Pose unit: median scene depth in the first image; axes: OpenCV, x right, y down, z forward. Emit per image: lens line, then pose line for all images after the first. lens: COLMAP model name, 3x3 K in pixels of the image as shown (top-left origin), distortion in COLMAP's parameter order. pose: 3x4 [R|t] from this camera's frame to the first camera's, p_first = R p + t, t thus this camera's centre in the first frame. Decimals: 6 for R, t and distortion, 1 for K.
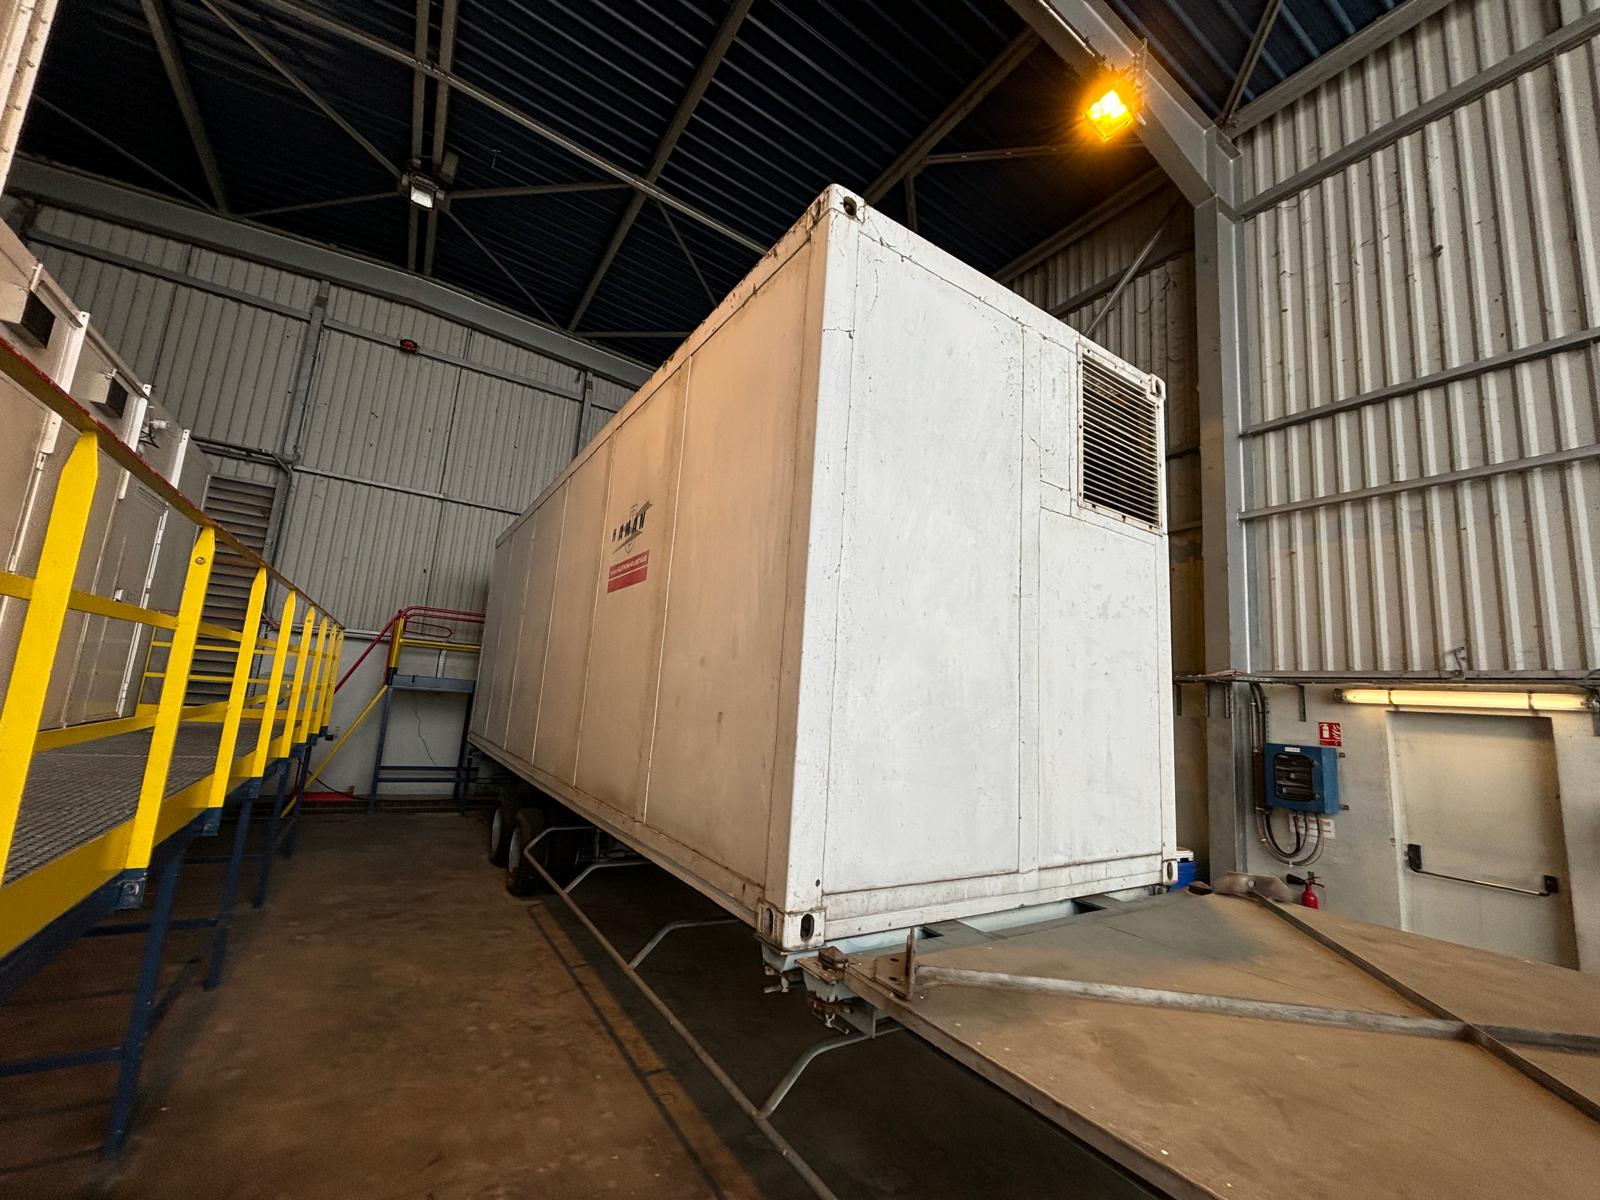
lens RADIAL K [[647.9, 0, 800.0], [0, 647.9, 600.0], [0, 0, 1]] dist [-0.000031, 0.000654]
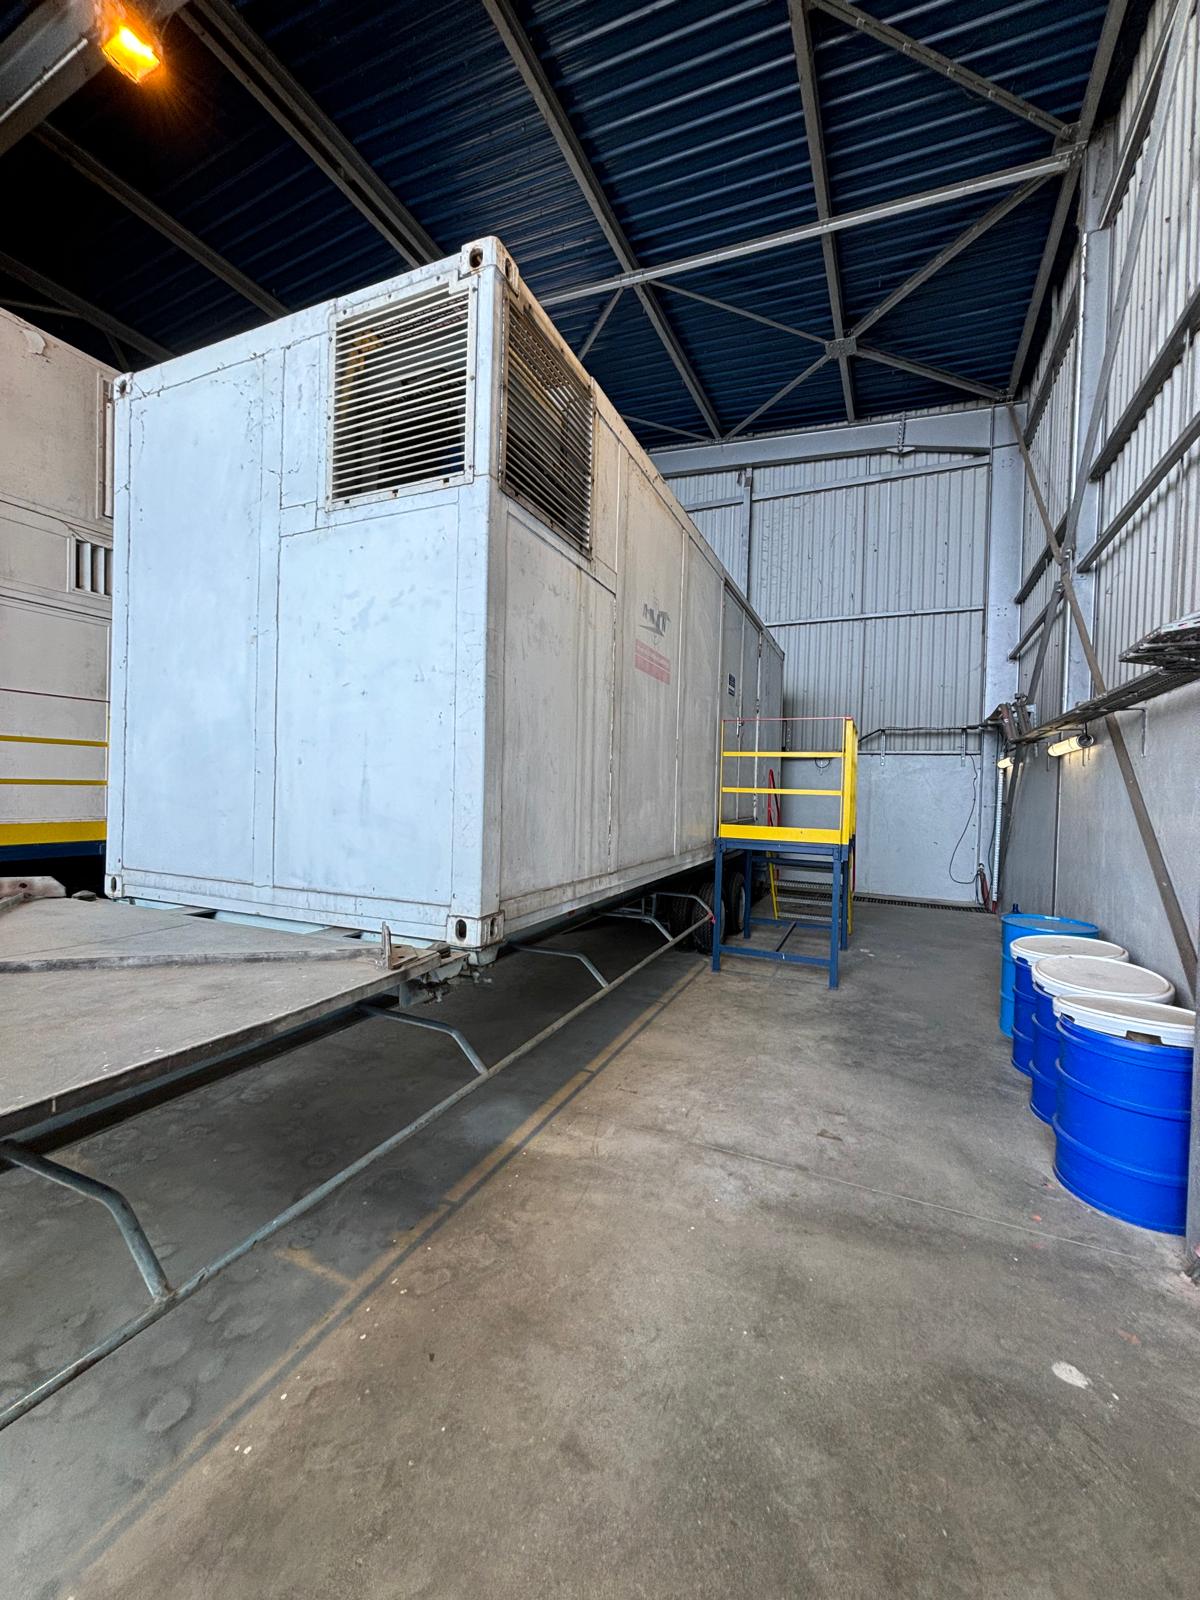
lens RADIAL K [[653.3, 0, 600.0], [0, 653.3, 800.0], [0, 0, 1]] dist [-0.013610, 0.000096]
pose [[0.546742, -0.040524, -0.836320, 1.353632], [0.144462, 0.988415, 0.046547, 0.257859], [0.824745, -0.146266, 0.546262, 0.751786]]
